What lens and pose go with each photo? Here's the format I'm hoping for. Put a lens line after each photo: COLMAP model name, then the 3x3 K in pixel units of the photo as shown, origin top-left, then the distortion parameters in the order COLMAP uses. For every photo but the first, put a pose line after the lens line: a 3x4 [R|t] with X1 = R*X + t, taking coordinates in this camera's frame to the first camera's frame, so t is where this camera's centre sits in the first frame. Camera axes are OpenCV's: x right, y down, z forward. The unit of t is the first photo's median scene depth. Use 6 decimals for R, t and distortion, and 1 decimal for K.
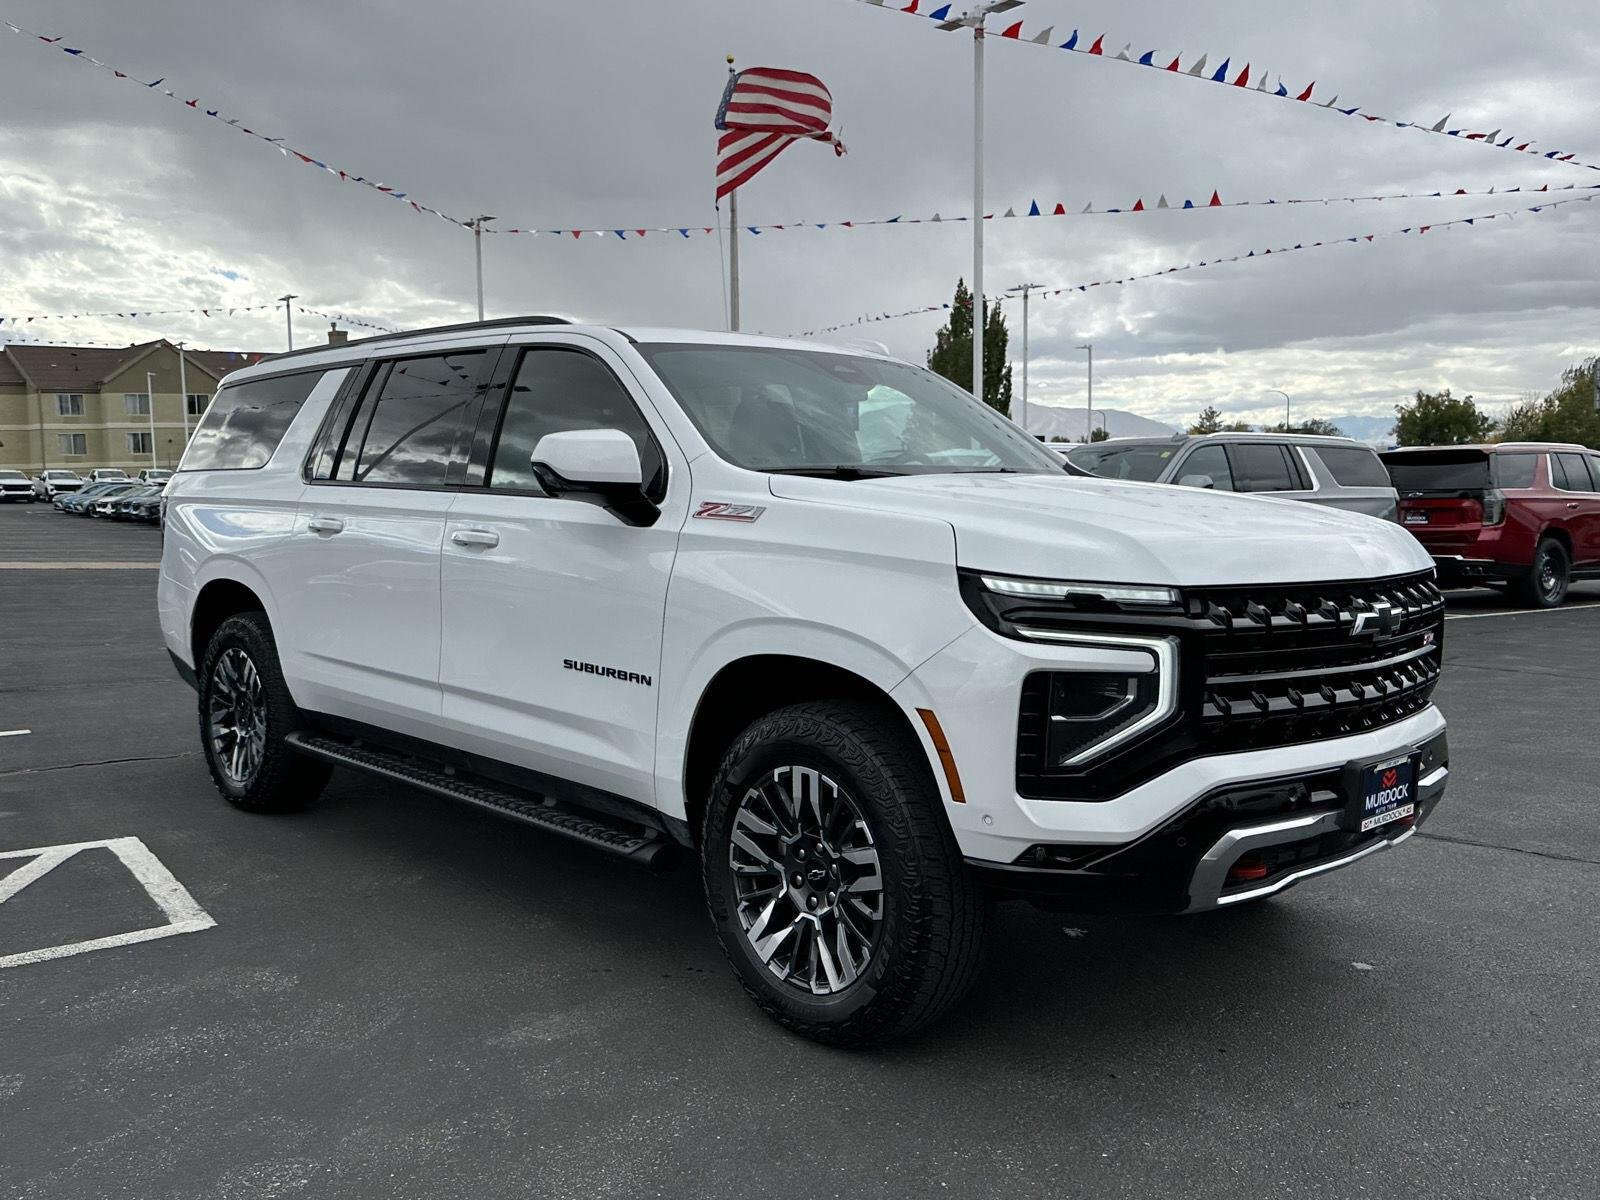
lens RADIAL K [[1402.7, 0, 803.0], [0, 1402.7, 591.8], [0, 0, 1]] dist [0.164830, -0.326847]
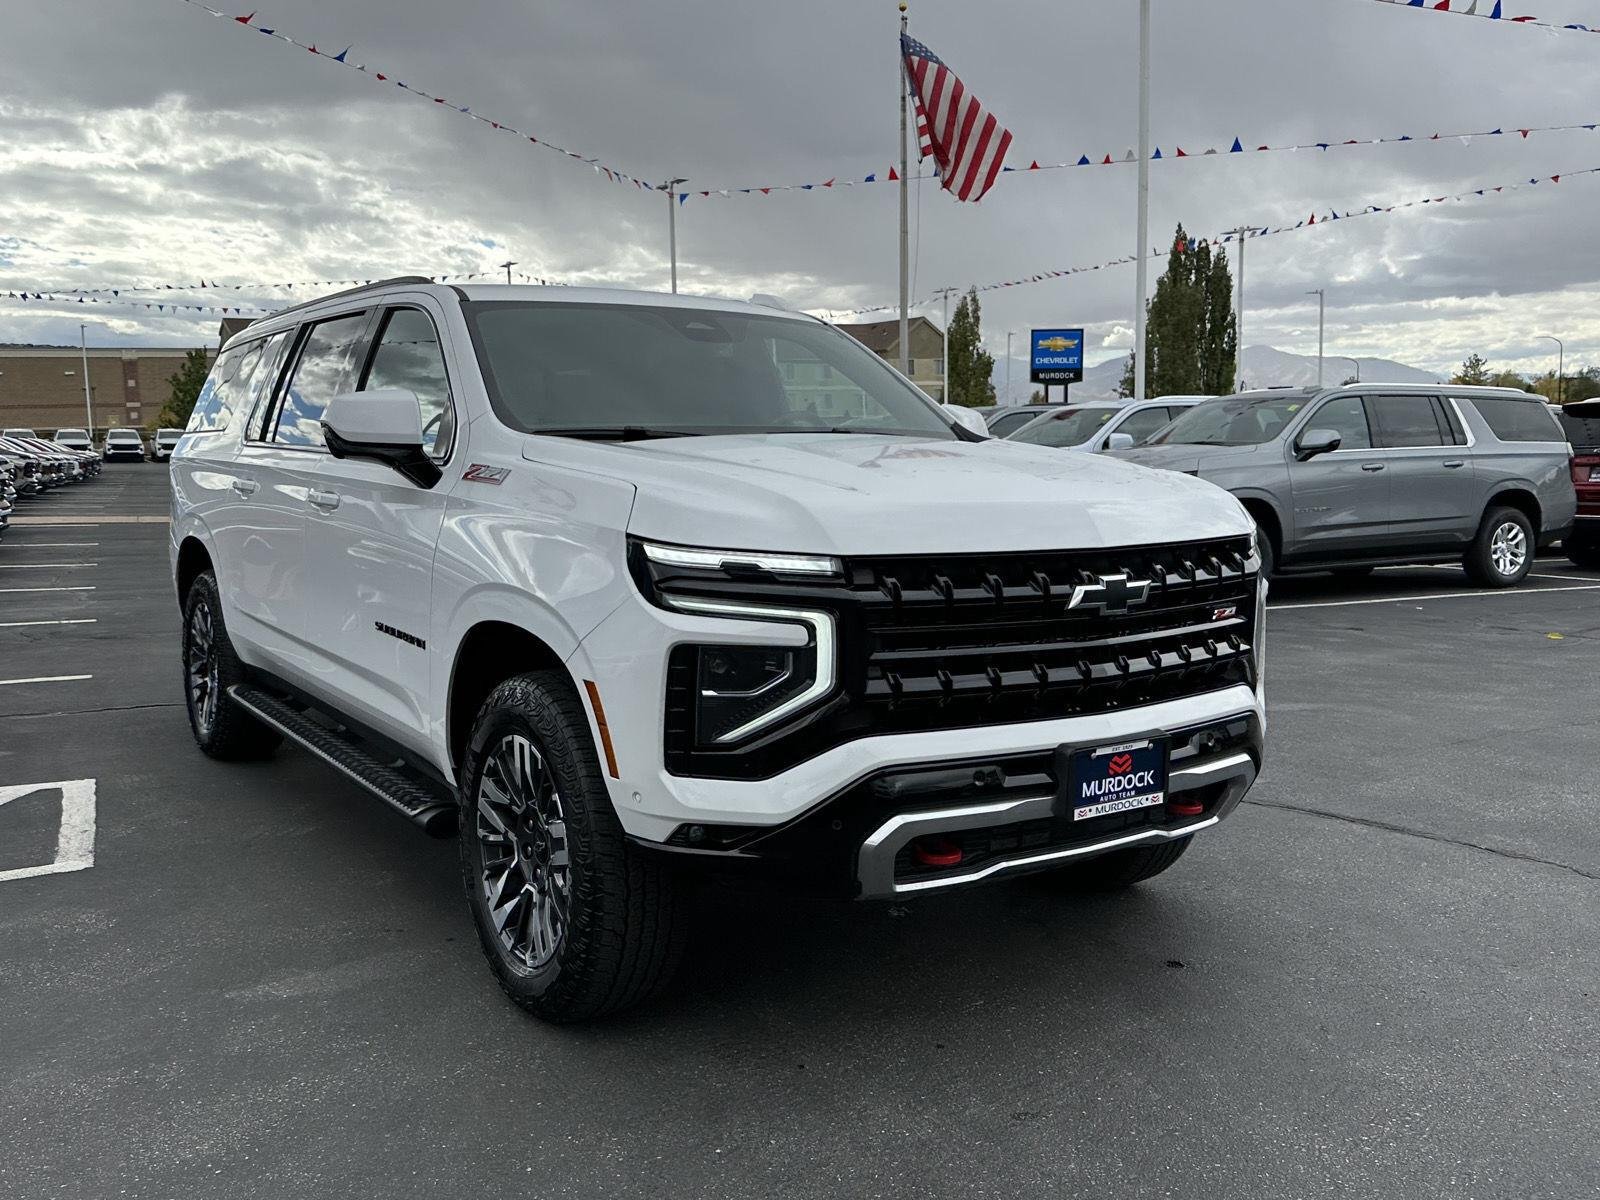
lens RADIAL K [[1402.7, 0, 803.0], [0, 1402.7, 591.8], [0, 0, 1]] dist [0.164830, -0.326847]
pose [[0.987804, 0.012944, -0.155162, 0.342157], [-0.008226, 0.999485, 0.031012, -0.007756], [0.155483, -0.029357, 0.987402, 0.064633]]
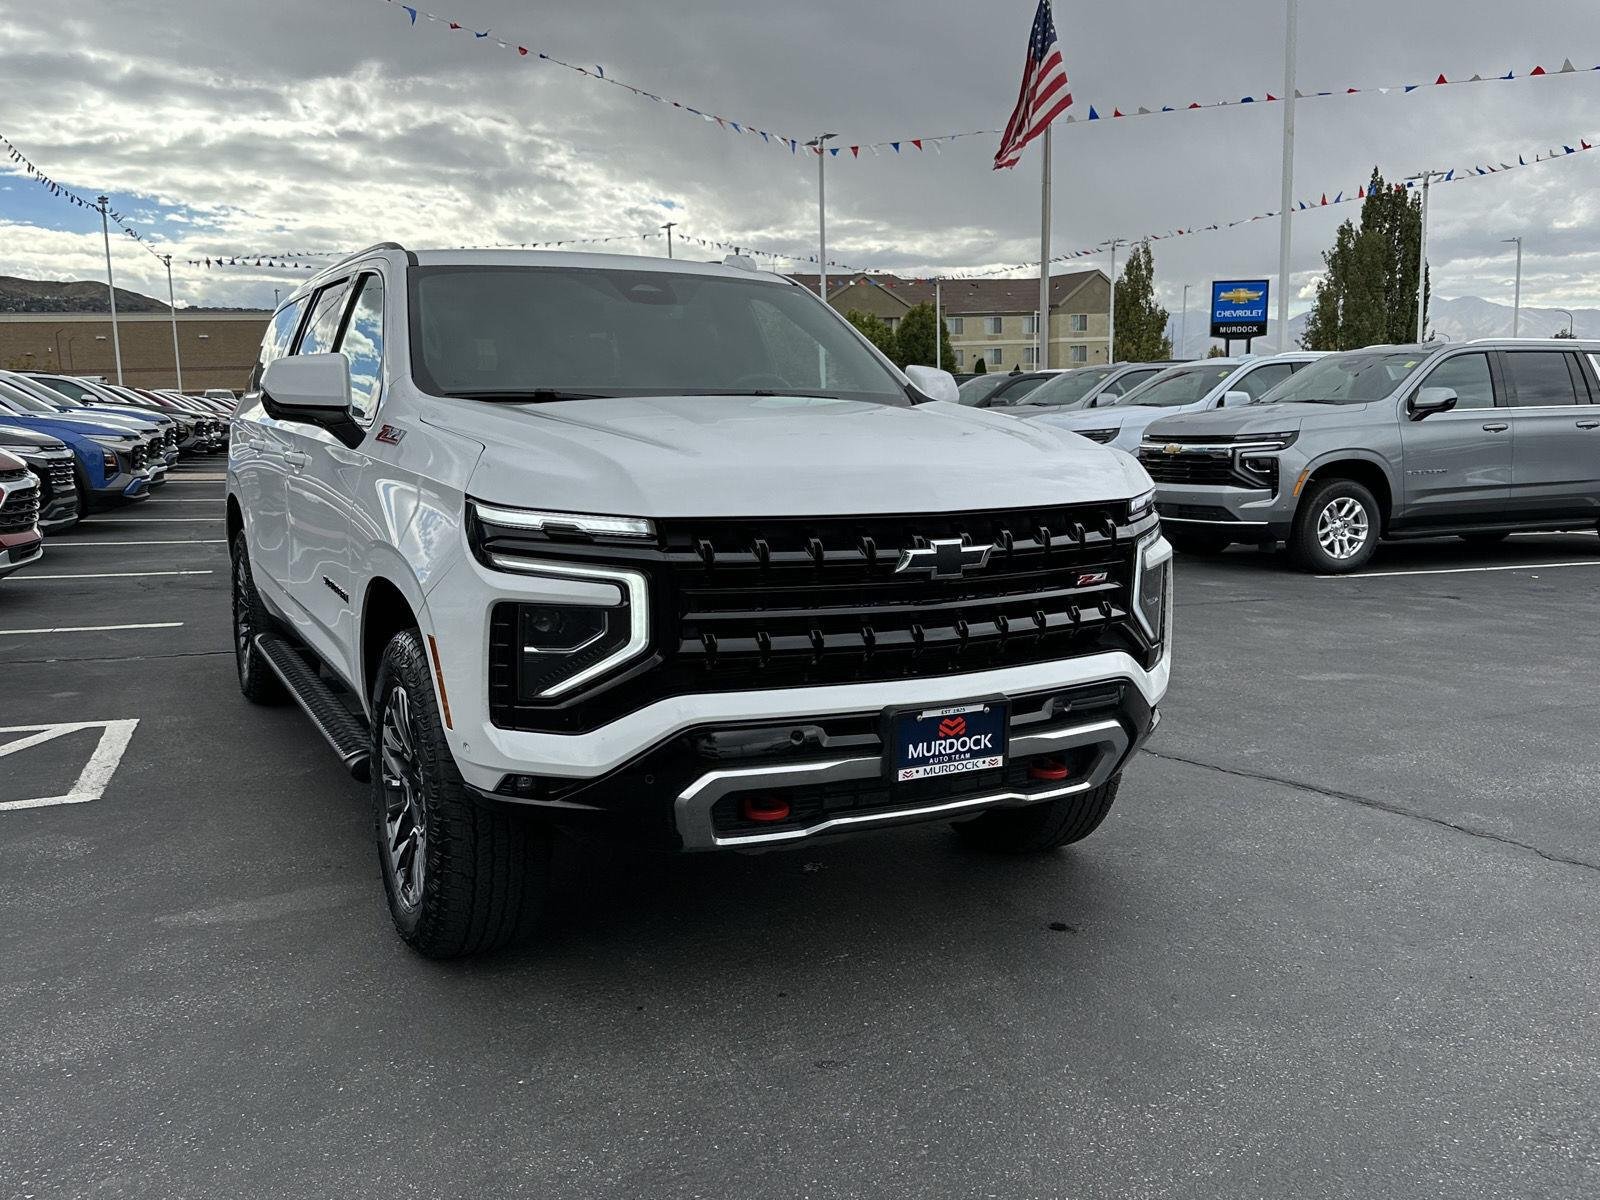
lens RADIAL K [[1402.7, 0, 803.0], [0, 1402.7, 591.8], [0, 0, 1]] dist [0.164830, -0.326847]
pose [[0.962131, 0.031962, -0.270708, 0.553593], [-0.015874, 0.997986, 0.061414, -0.012702], [0.272125, -0.054791, 0.960701, 0.091033]]
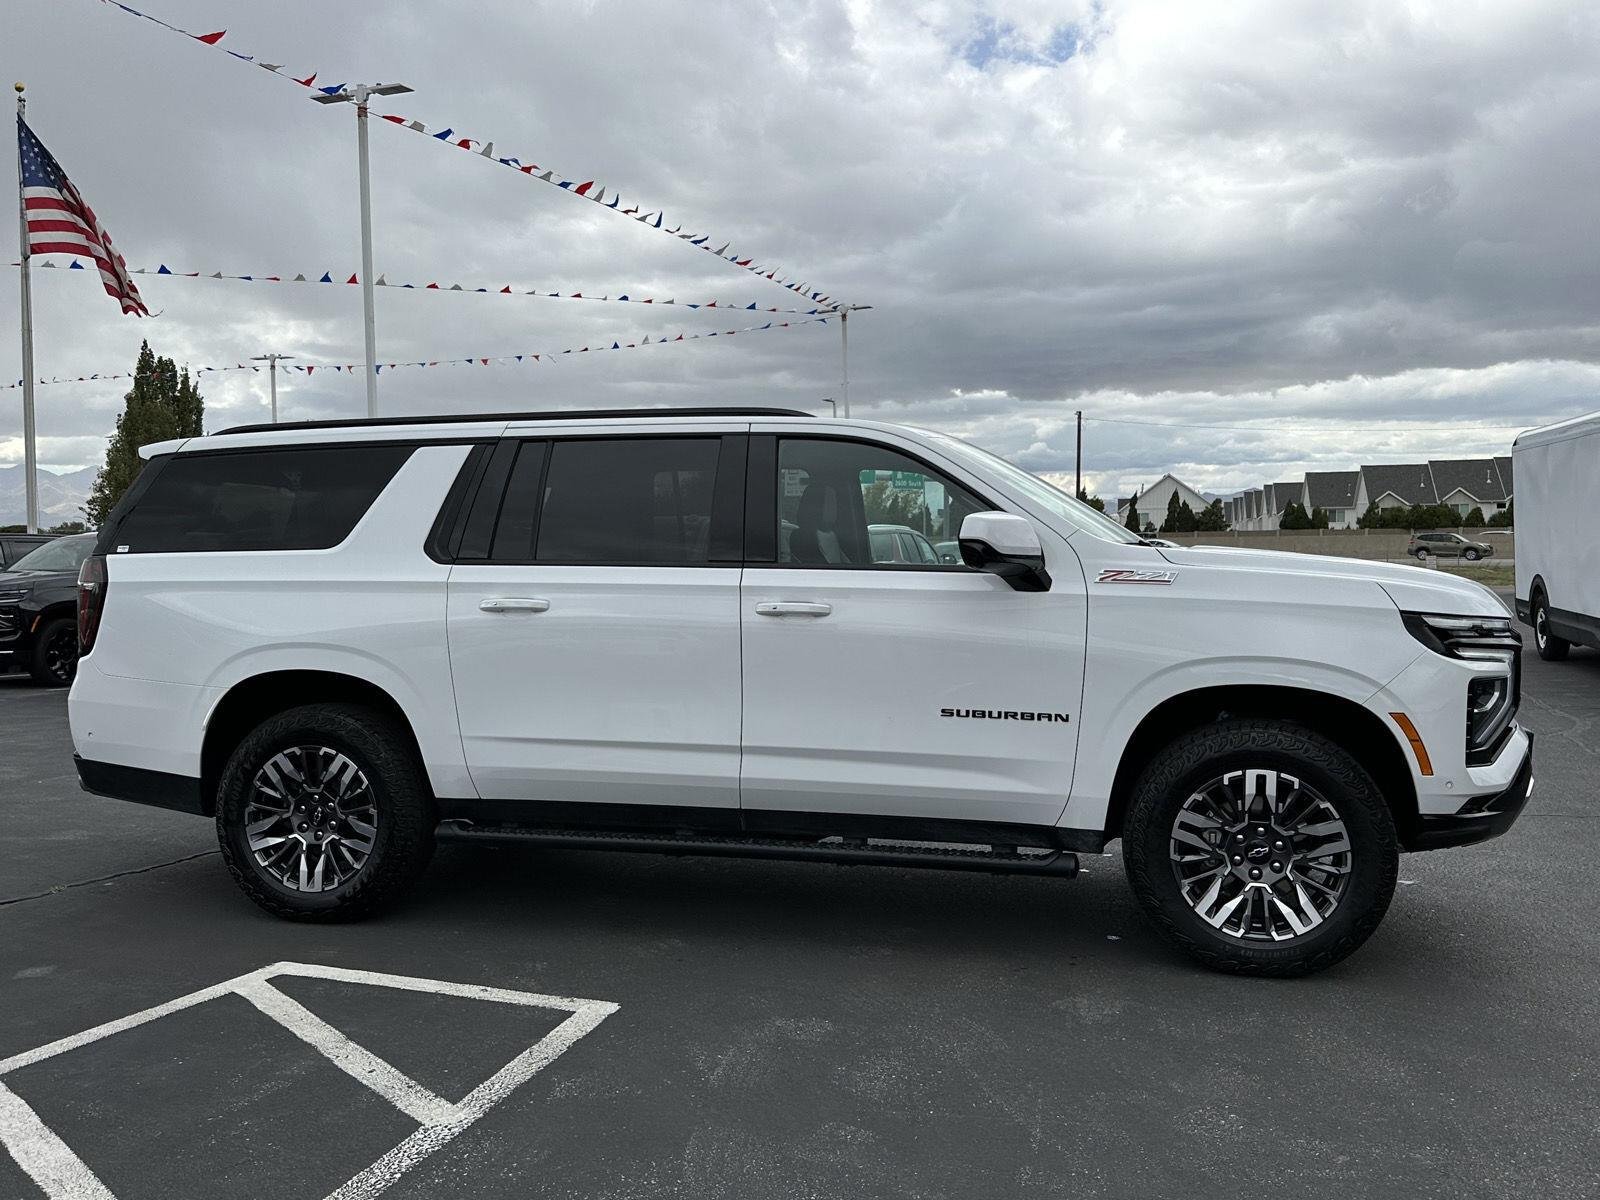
lens RADIAL K [[1415.3, 0, 813.7], [0, 1415.3, 574.7], [0, 0, 1]] dist [0.138783, -0.254659]
pose [[0.838666, -0.014570, 0.544451, -1.062840], [0.051223, 0.997321, -0.052214, -0.007607], [-0.542232, 0.071679, 0.837166, 0.092923]]
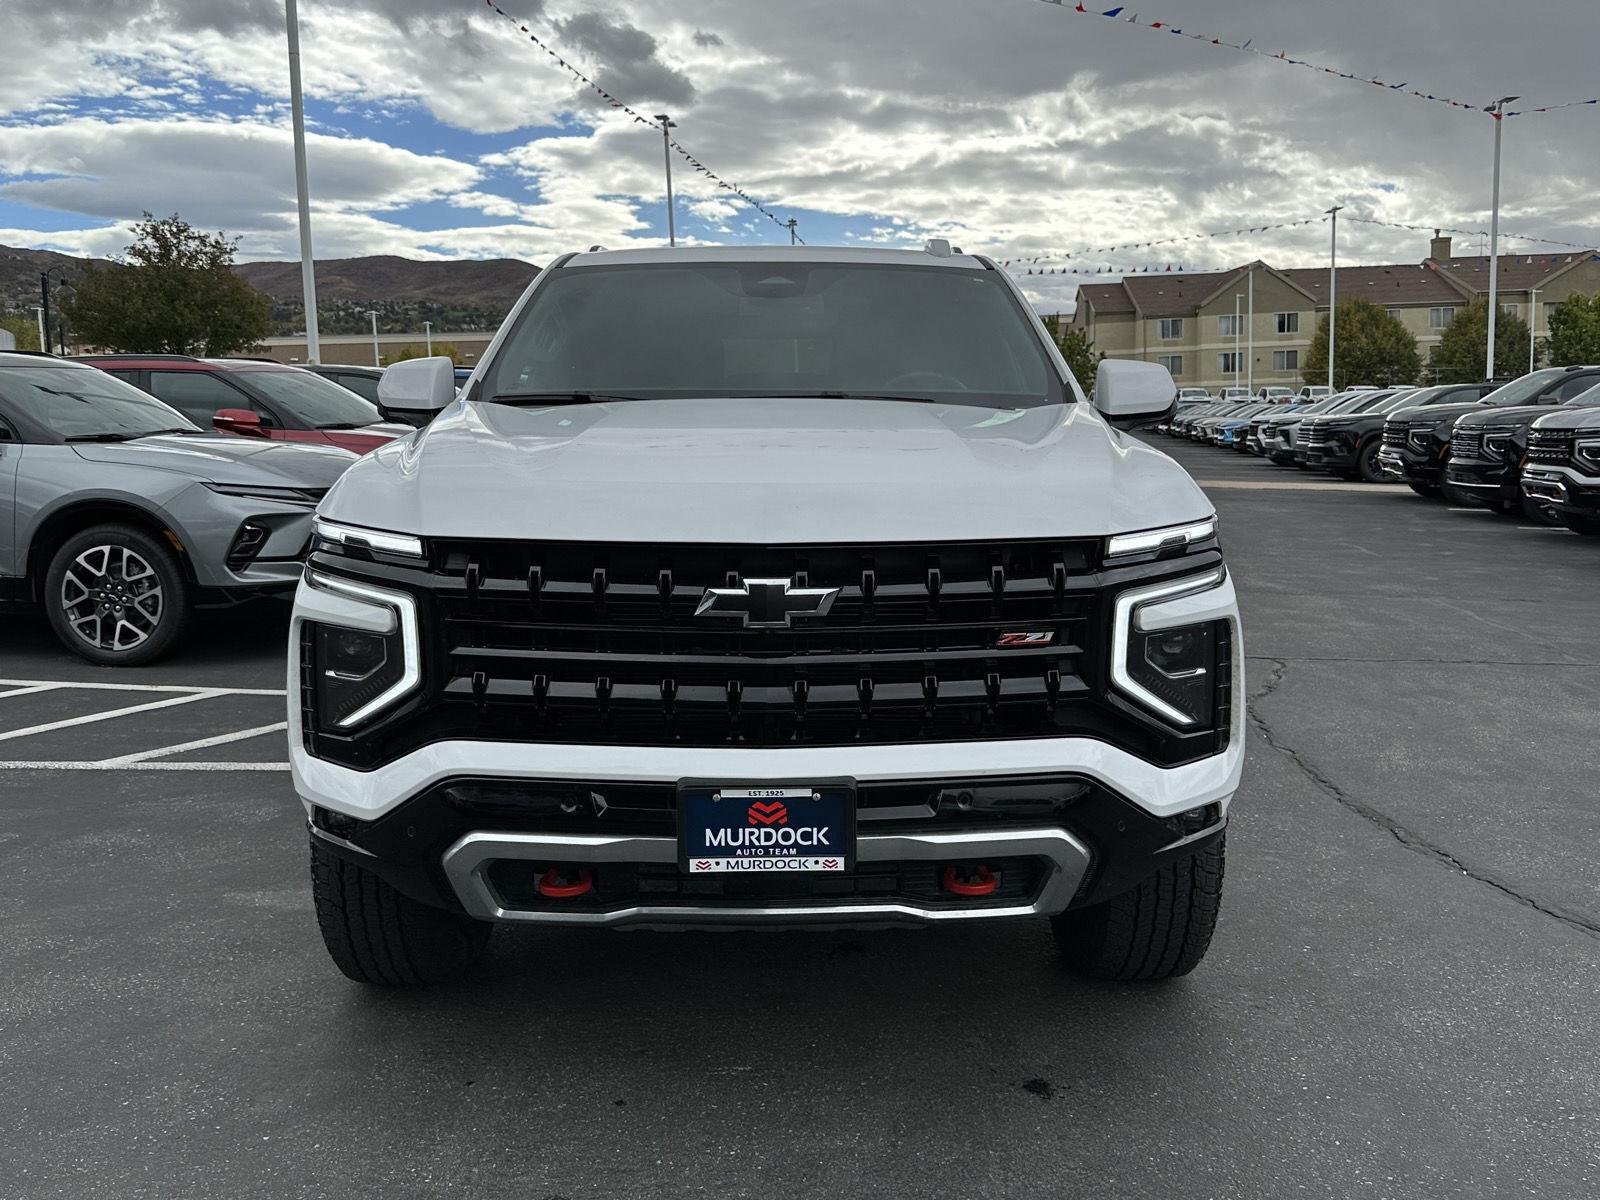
lens RADIAL K [[1415.3, 0, 813.7], [0, 1415.3, 574.7], [0, 0, 1]] dist [0.138783, -0.254659]
pose [[0.742733, 0.078357, -0.664987, 0.897174], [-0.048231, 0.996810, 0.063586, -0.041442], [0.667848, -0.015154, 0.744143, 0.457556]]
